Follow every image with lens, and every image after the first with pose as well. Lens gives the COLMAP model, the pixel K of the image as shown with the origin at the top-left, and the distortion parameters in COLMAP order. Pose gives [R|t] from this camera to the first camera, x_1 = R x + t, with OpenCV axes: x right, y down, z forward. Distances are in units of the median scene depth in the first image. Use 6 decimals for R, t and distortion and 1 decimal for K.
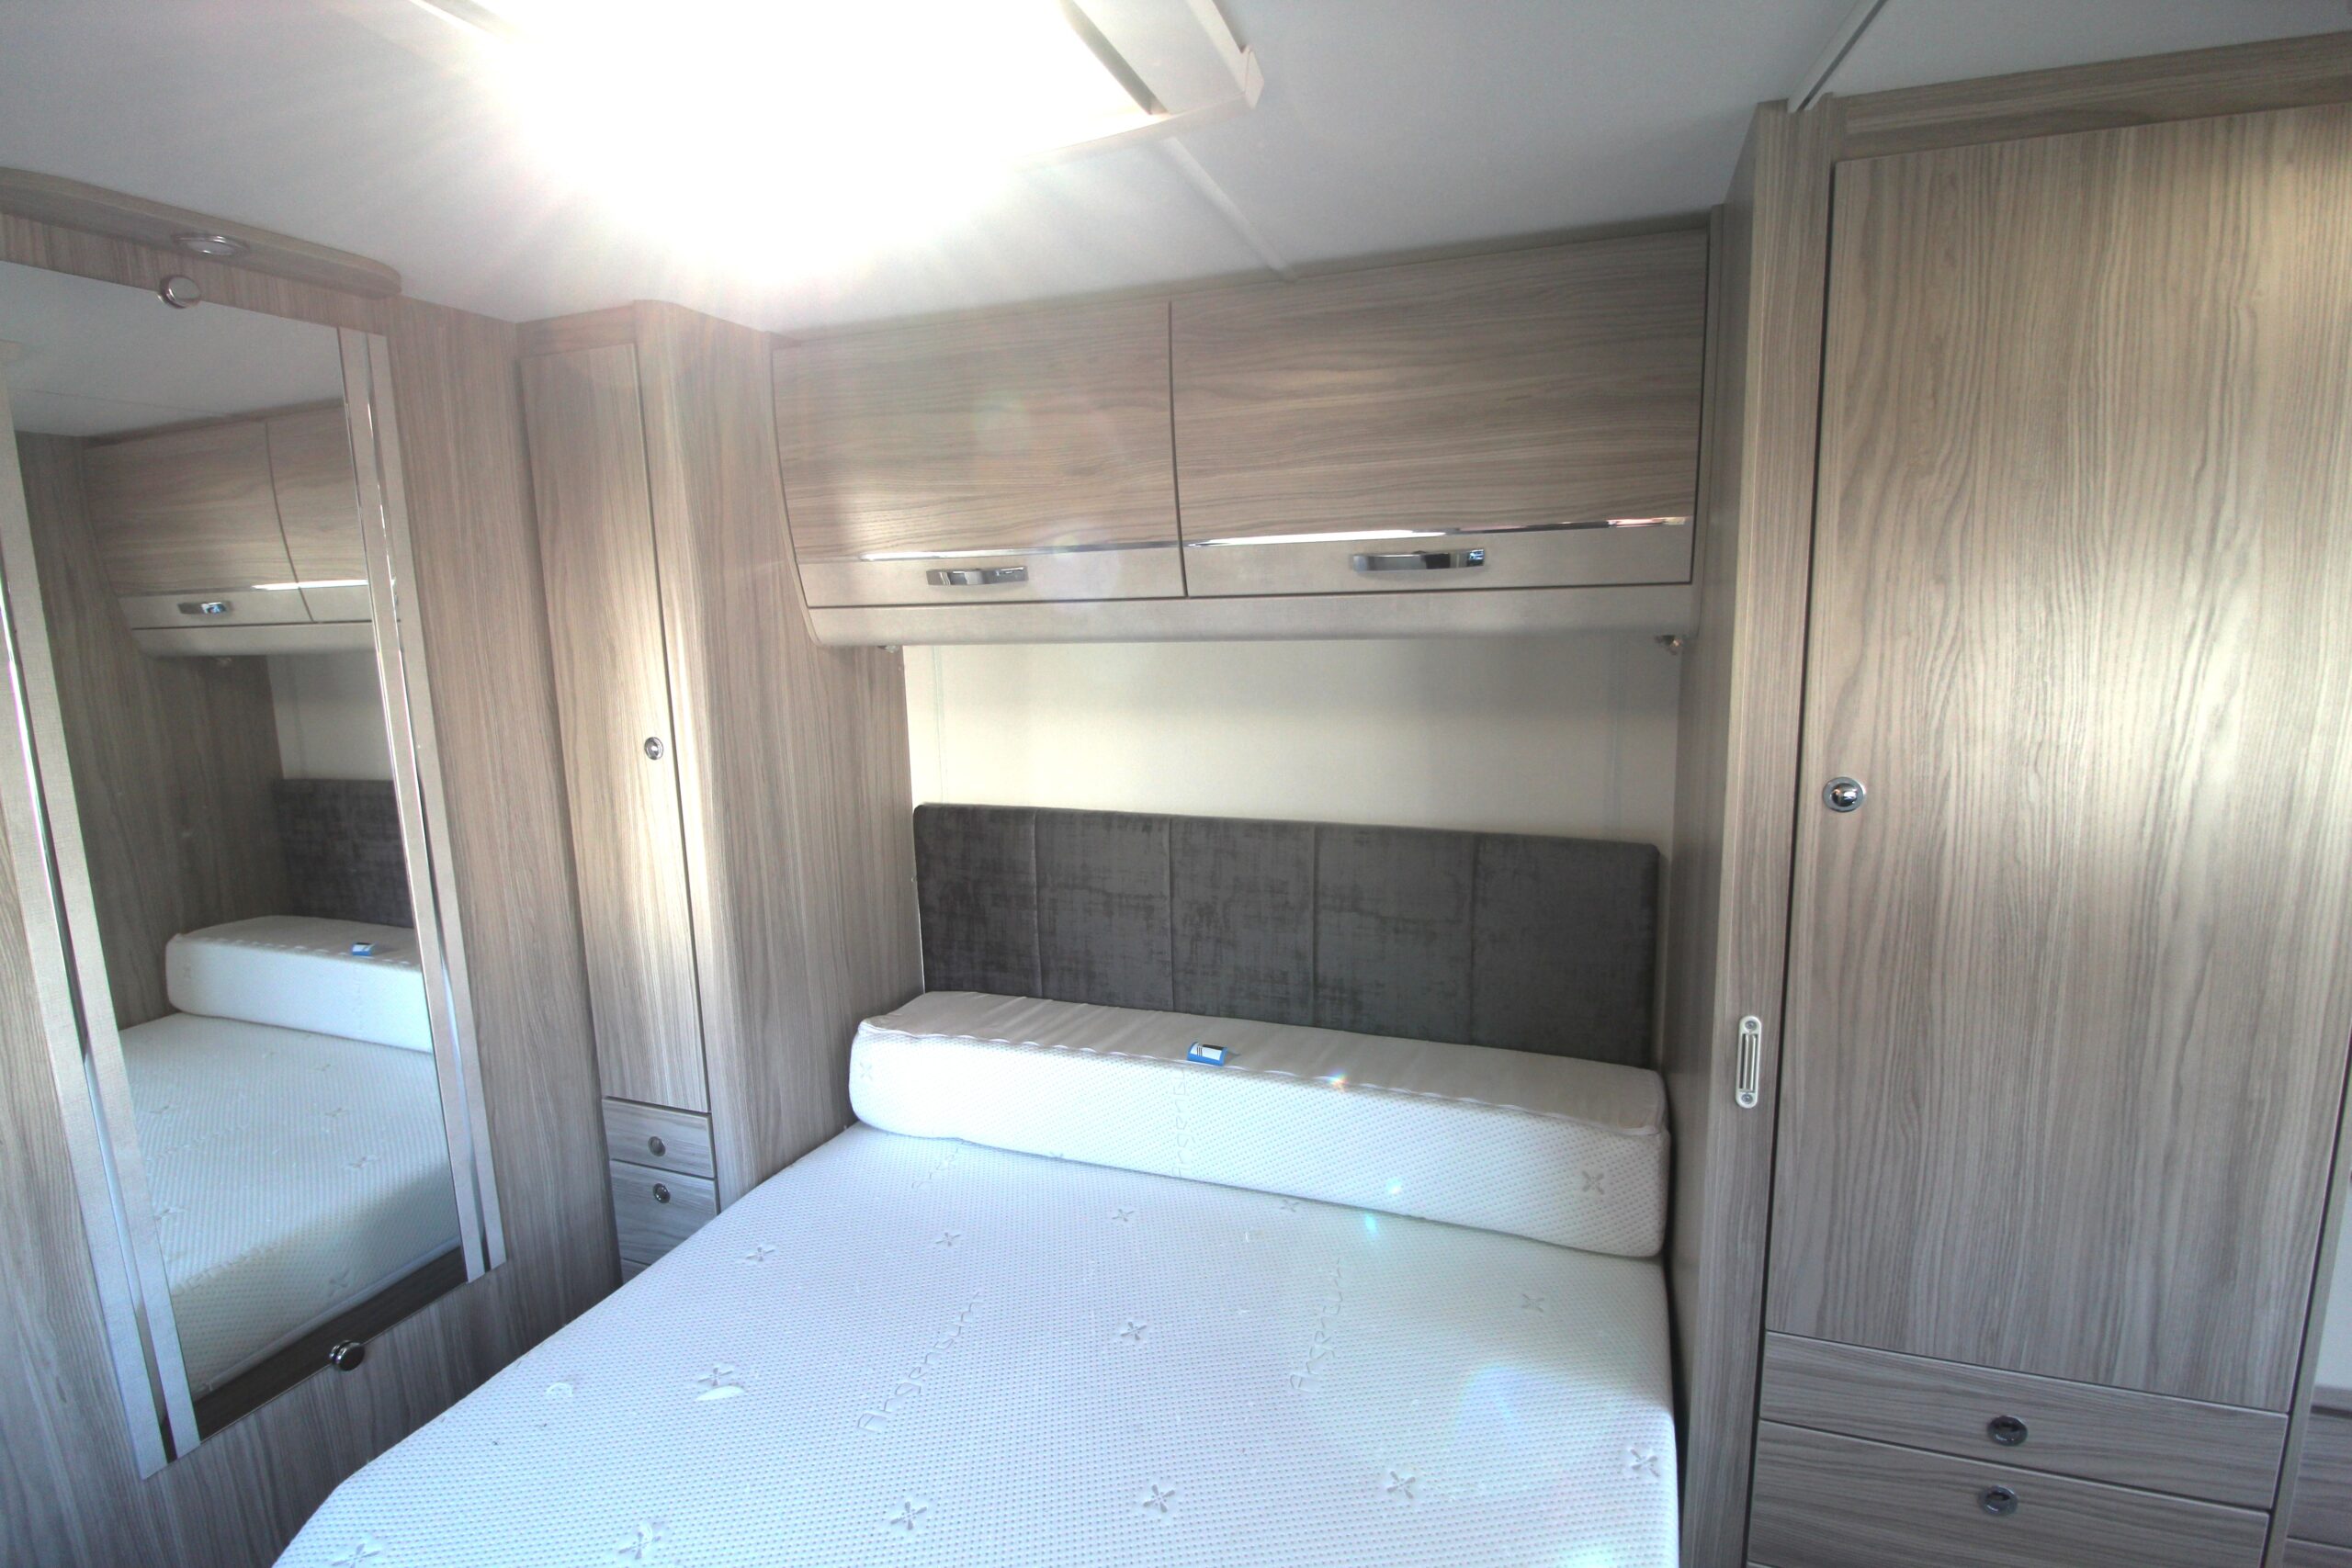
lens RADIAL K [[1089.2, 0, 1186.6], [0, 1089.2, 775.2], [0, 0, 1]] dist [0.001293, -0.008000]
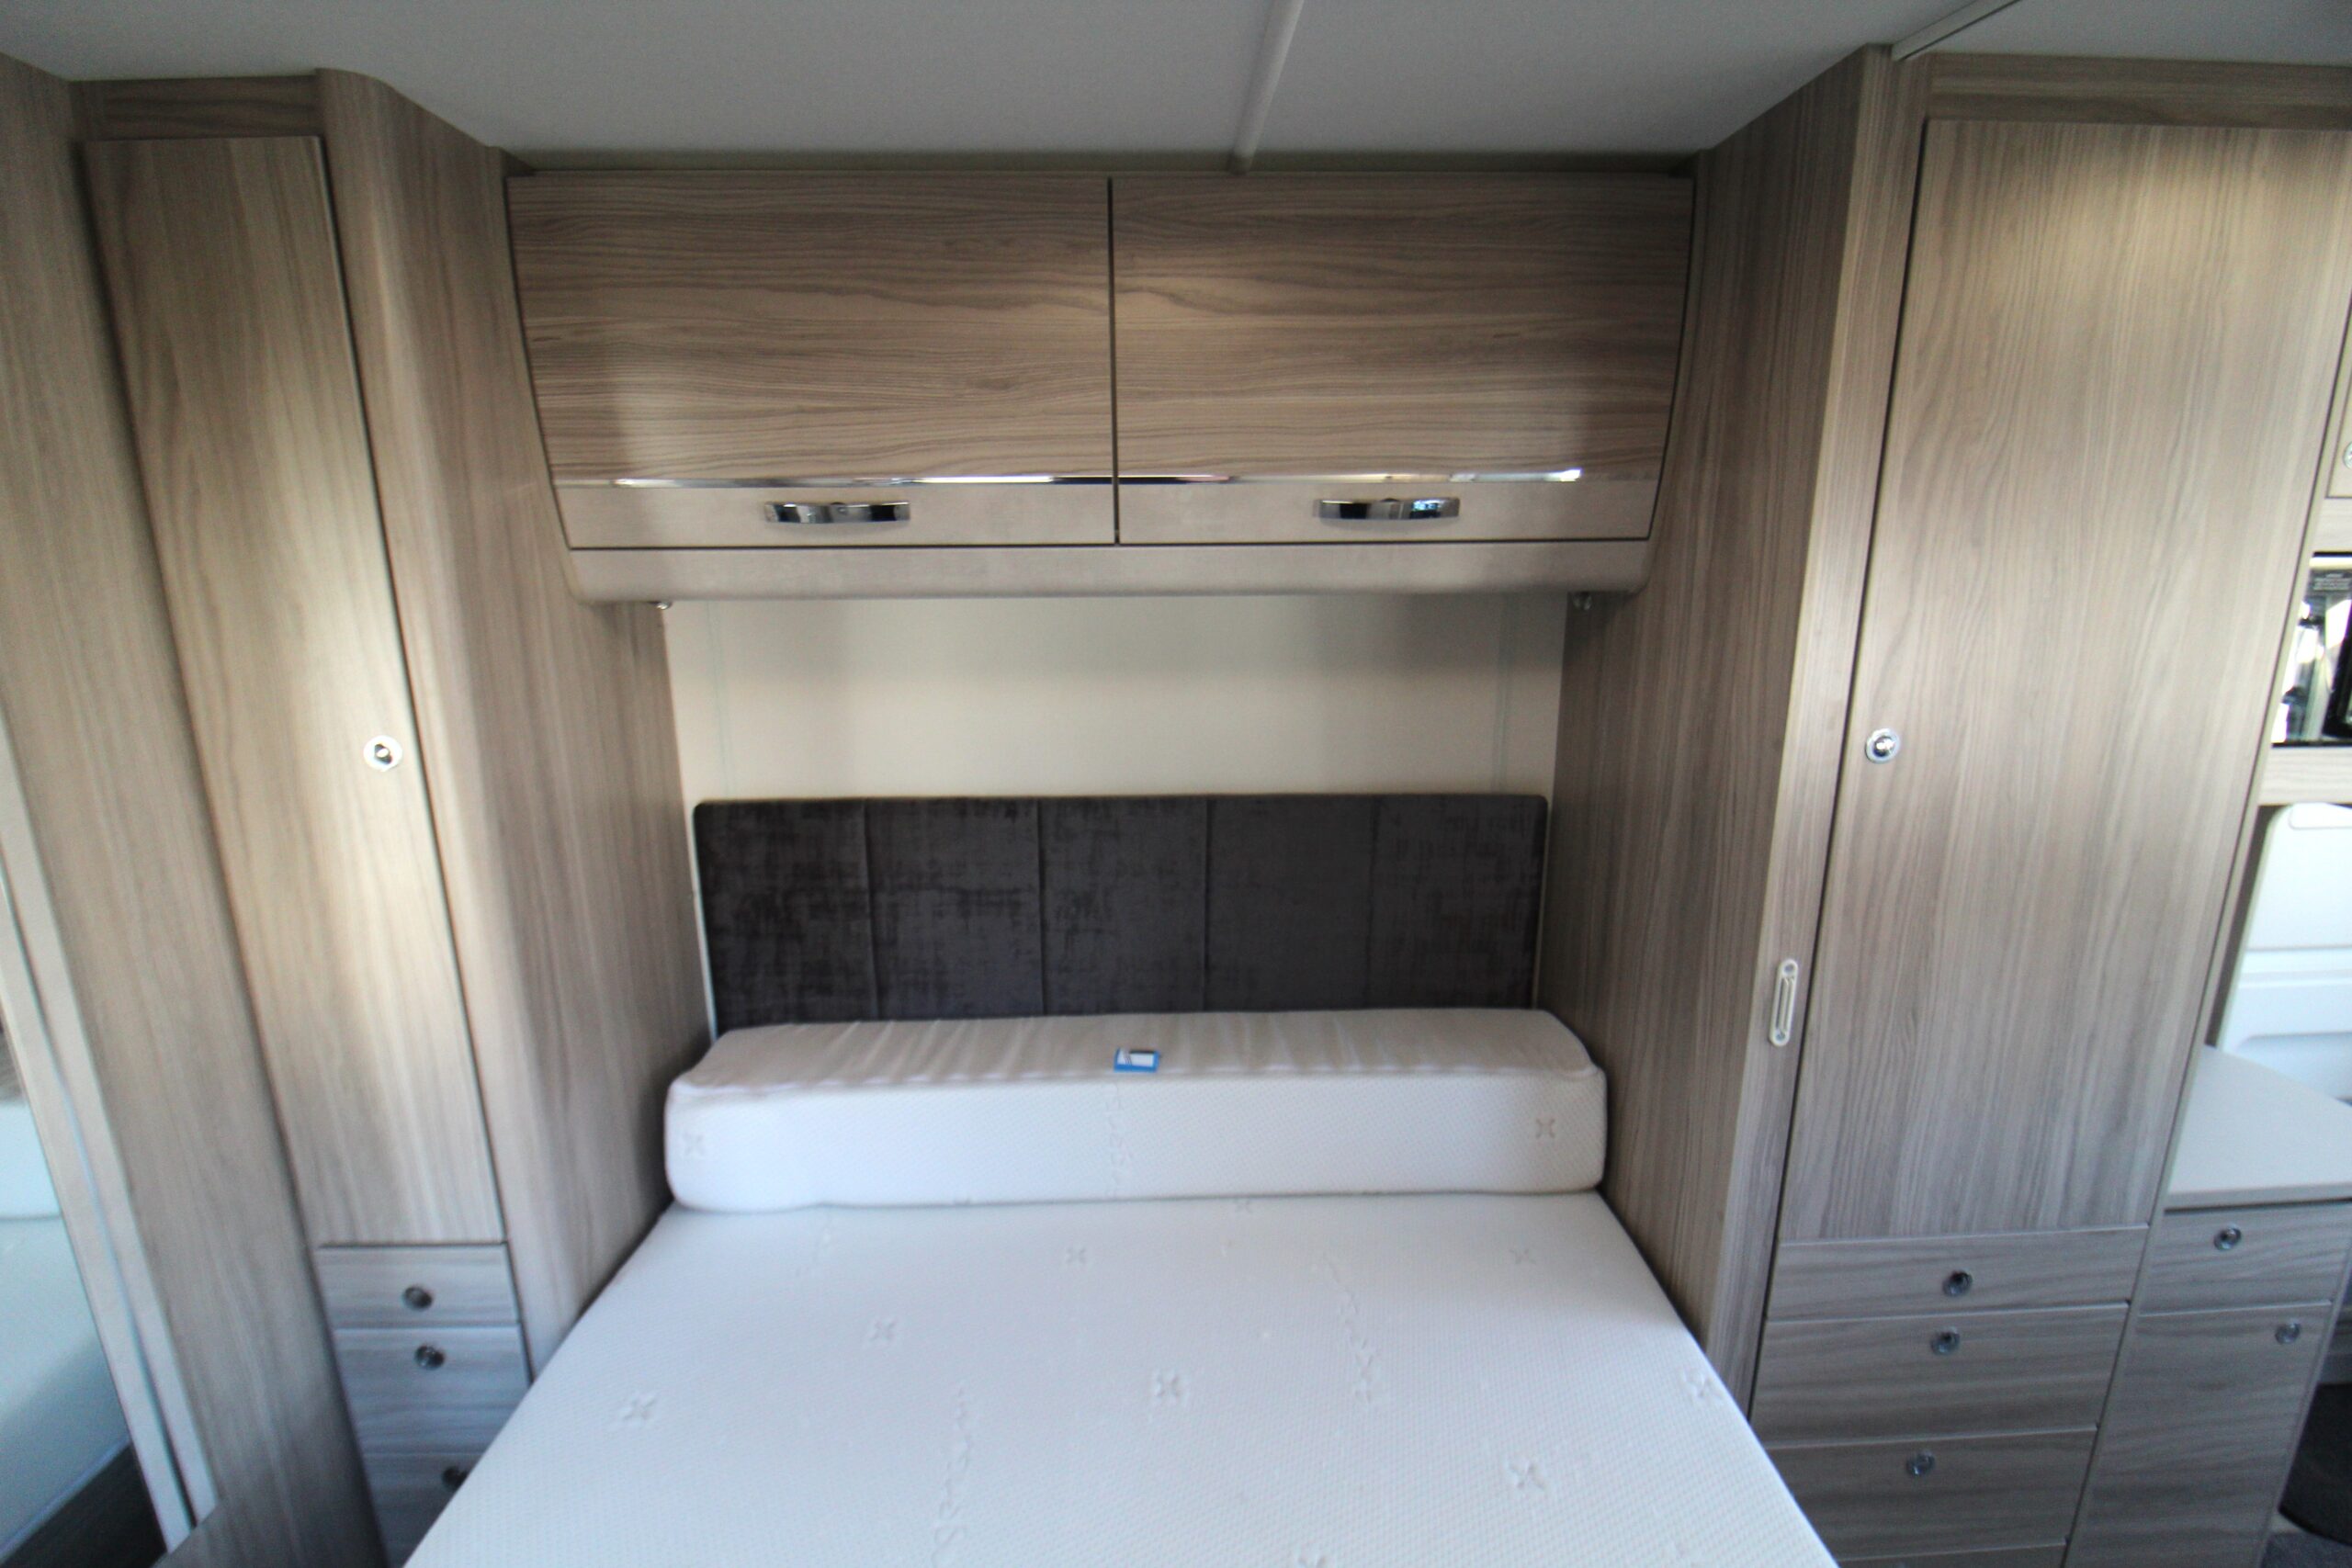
lens RADIAL K [[1093.9, 0, 1166.1], [0, 1093.9, 814.5], [0, 0, 1]] dist [0.002124, -0.013685]
pose [[0.928893, -0.072027, 0.363277, -0.298618], [0.043215, 0.995285, 0.086837, -0.025916], [-0.367819, -0.064963, 0.927625, 0.180907]]
